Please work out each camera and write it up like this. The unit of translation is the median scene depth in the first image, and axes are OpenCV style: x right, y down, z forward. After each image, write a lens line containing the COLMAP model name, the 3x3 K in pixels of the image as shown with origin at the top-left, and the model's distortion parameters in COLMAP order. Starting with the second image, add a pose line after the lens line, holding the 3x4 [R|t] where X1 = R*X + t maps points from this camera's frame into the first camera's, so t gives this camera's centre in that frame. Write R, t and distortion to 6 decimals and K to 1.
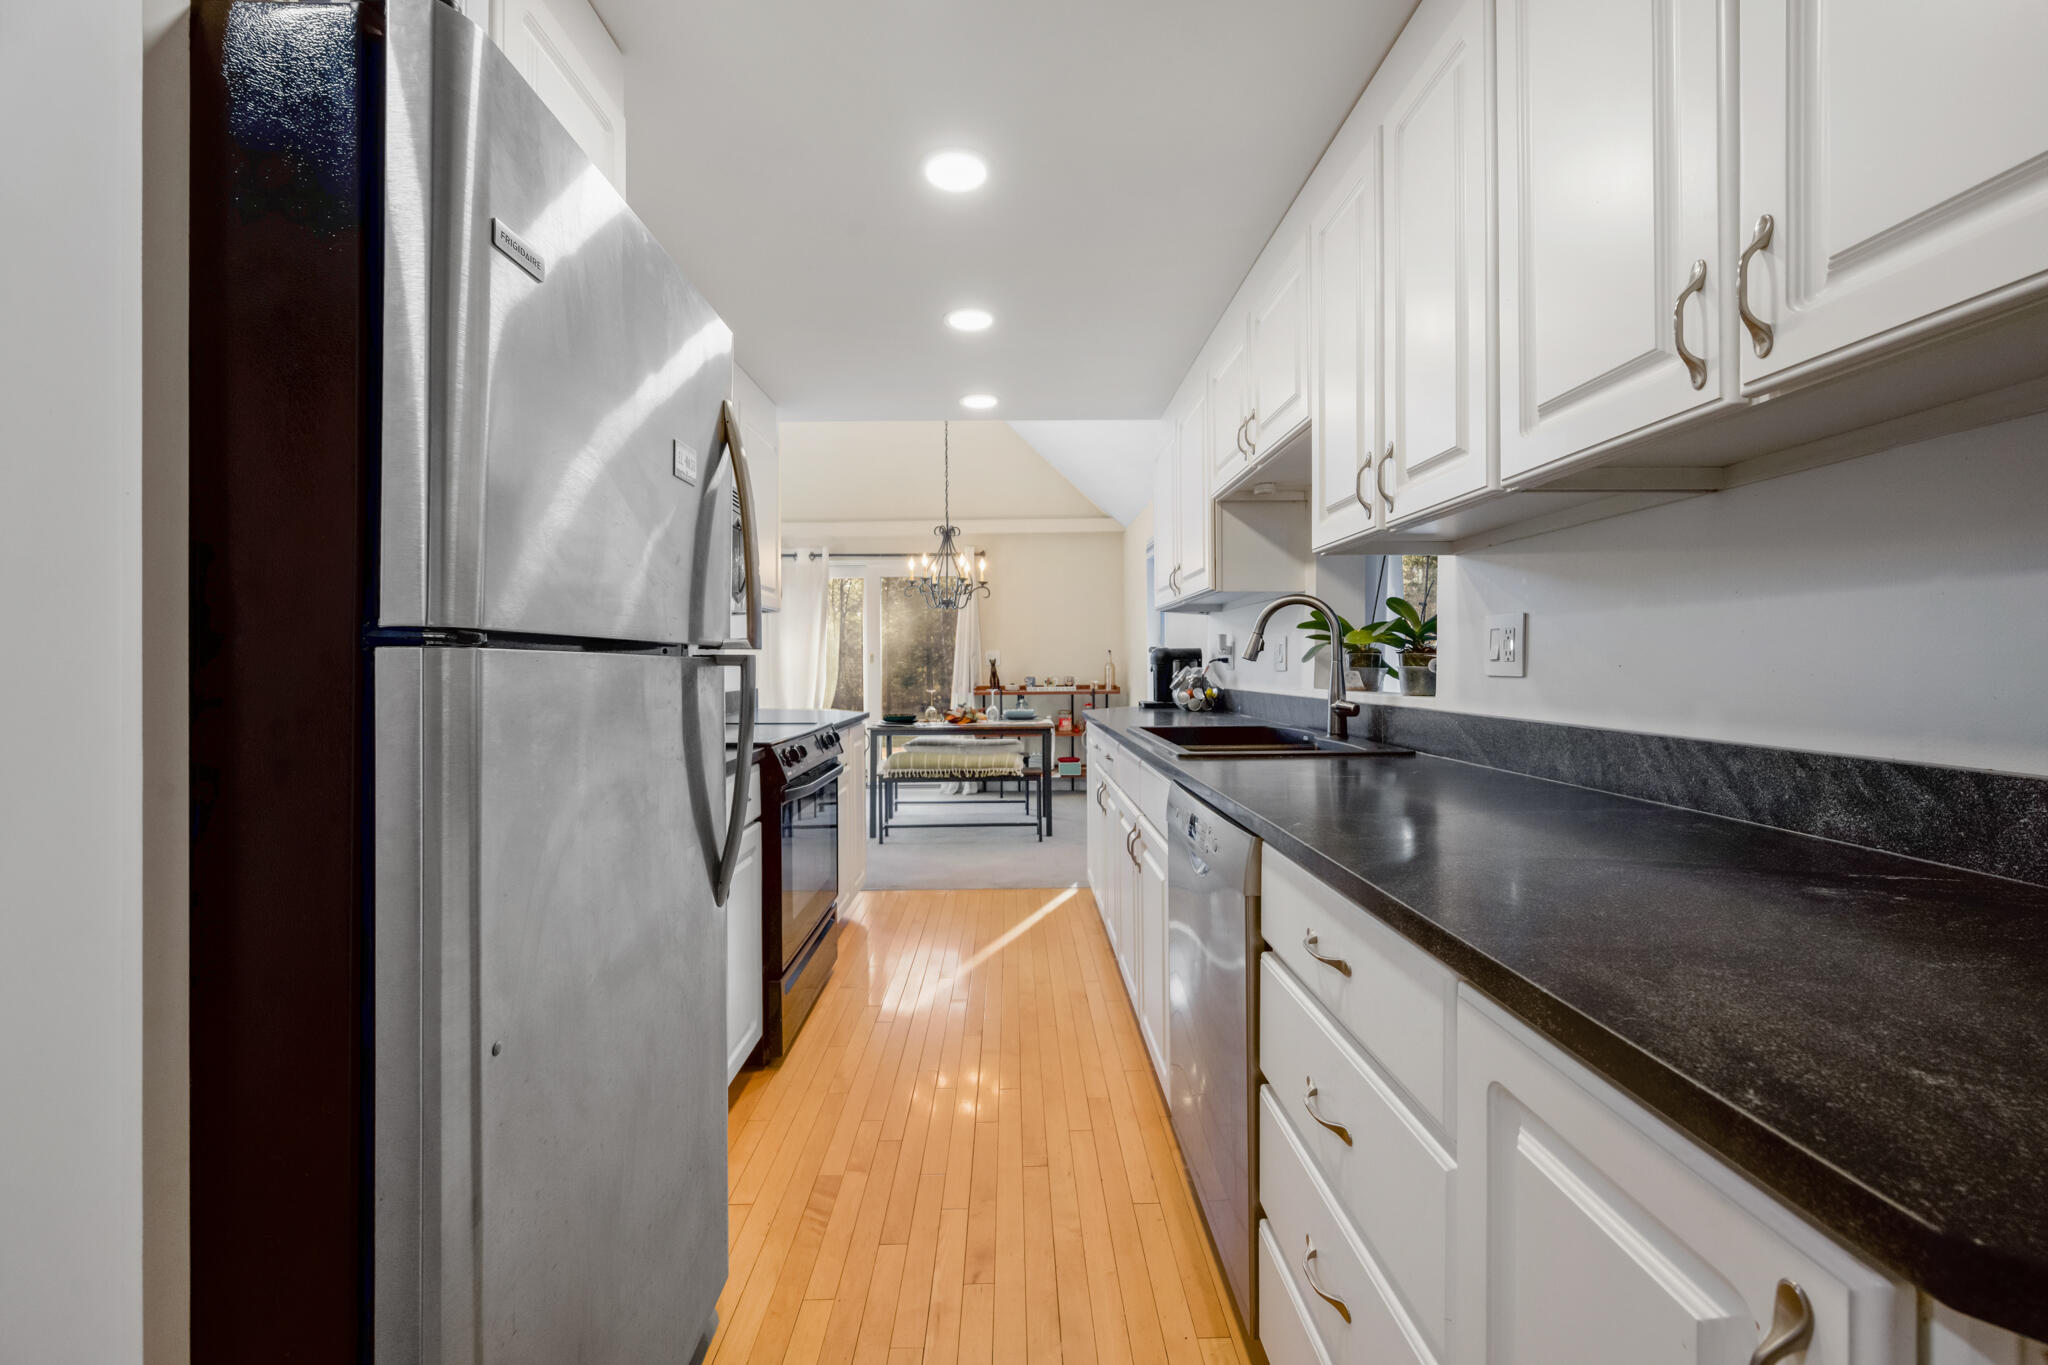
lens RADIAL K [[833.0, 0, 1020.8], [0, 833.0, 645.3], [0, 0, 1]] dist [0.000013, 0.000373]
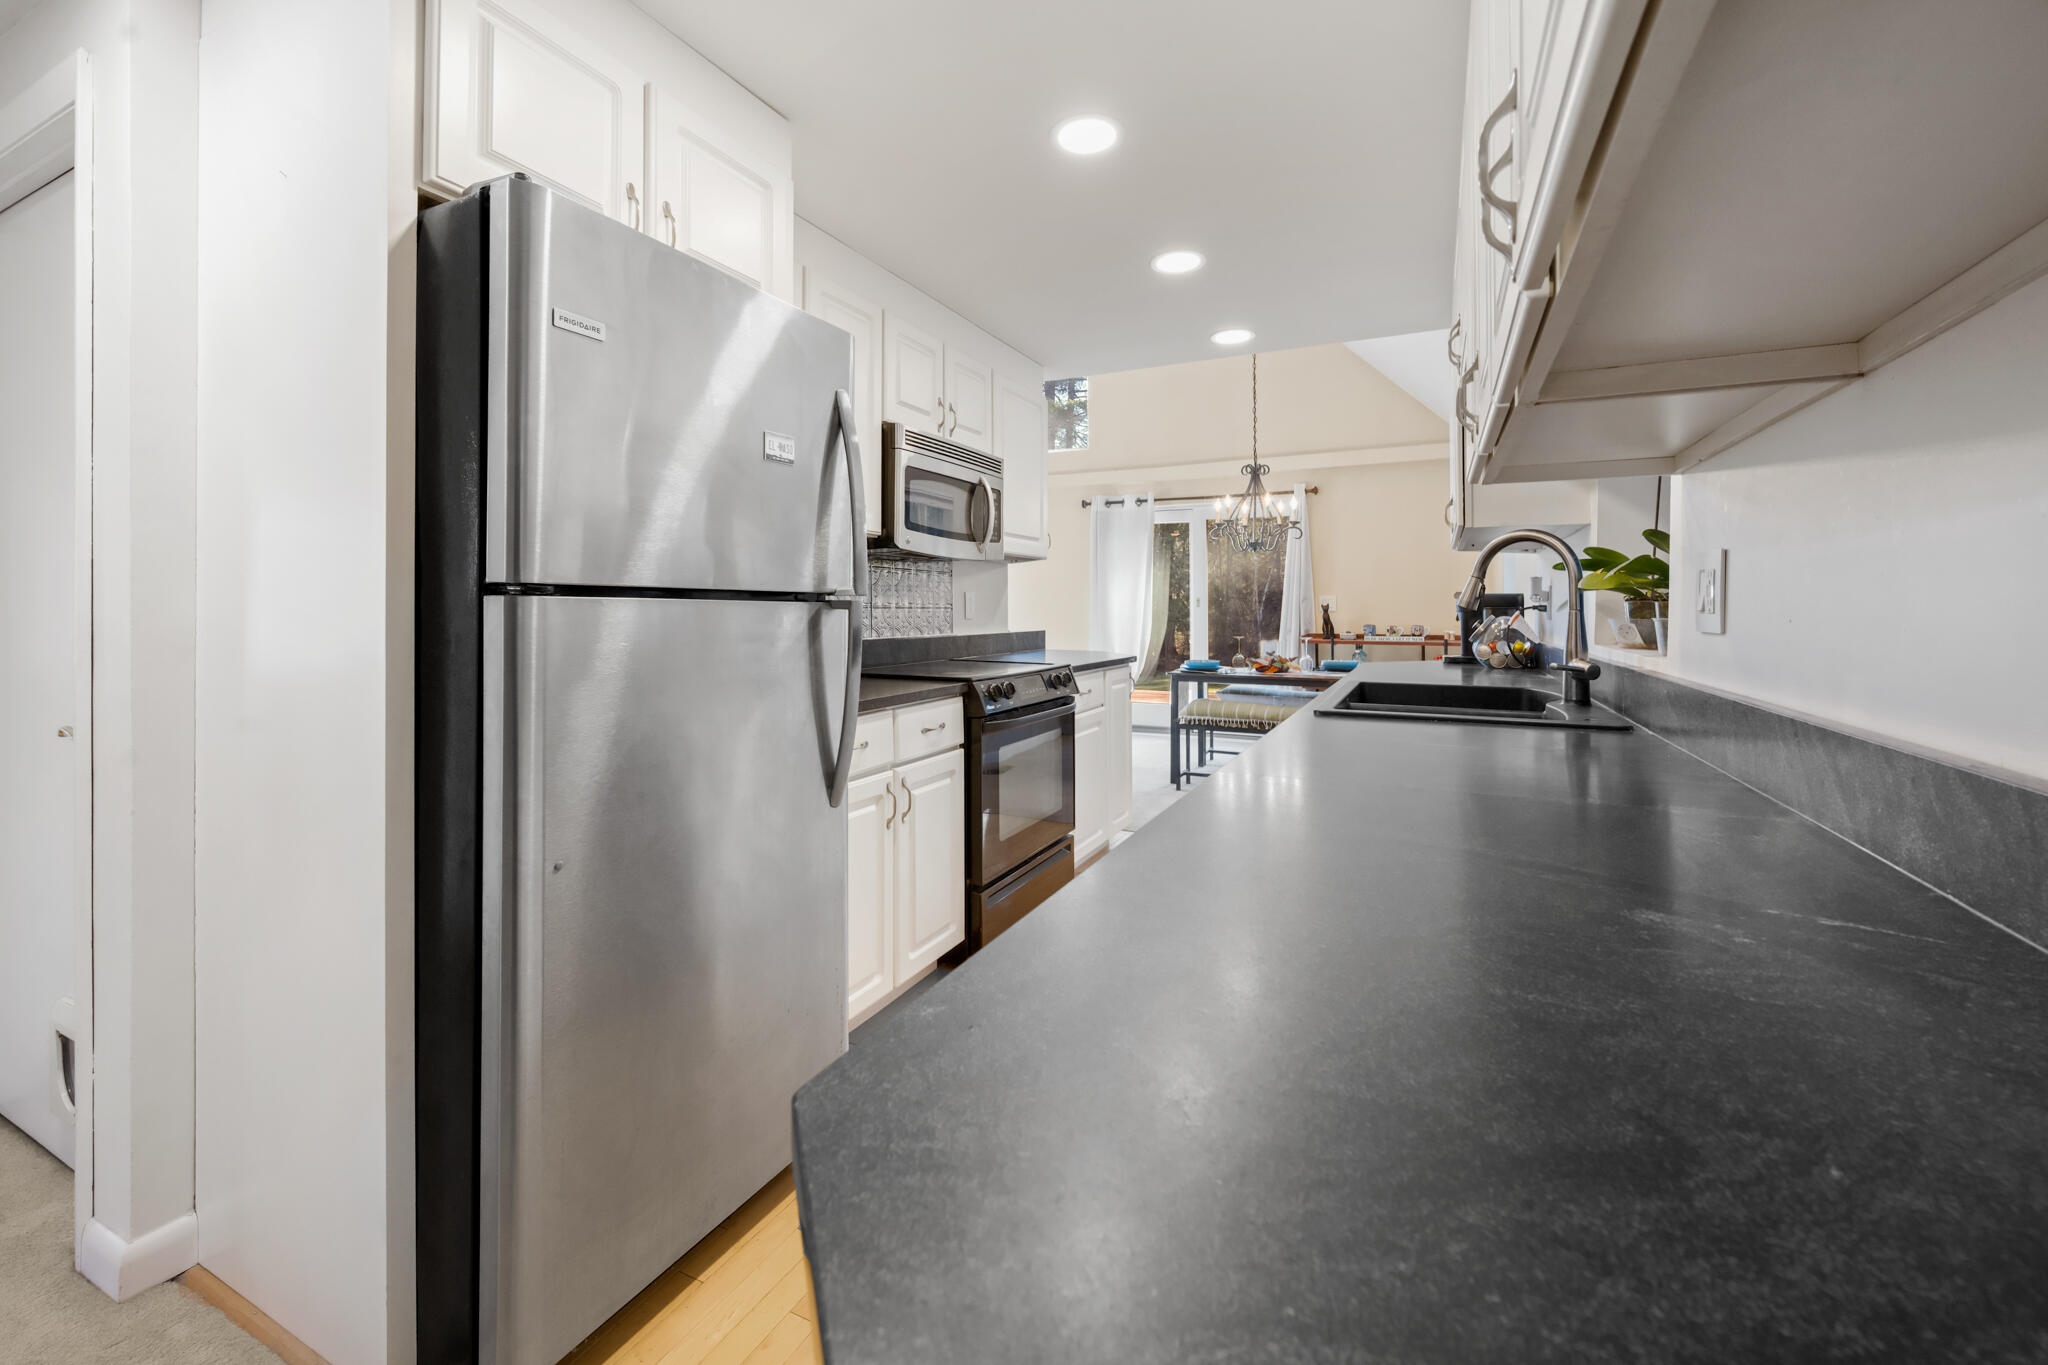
lens RADIAL K [[856.5, 0, 1013.5], [0, 856.5, 605.6], [0, 0, 1]] dist [0.001523, 0.000247]
pose [[0.888233, 0.006781, -0.459344, 0.167432], [0.002136, 0.999819, 0.018888, -0.001659], [0.459389, -0.017758, 0.888058, 0.006284]]
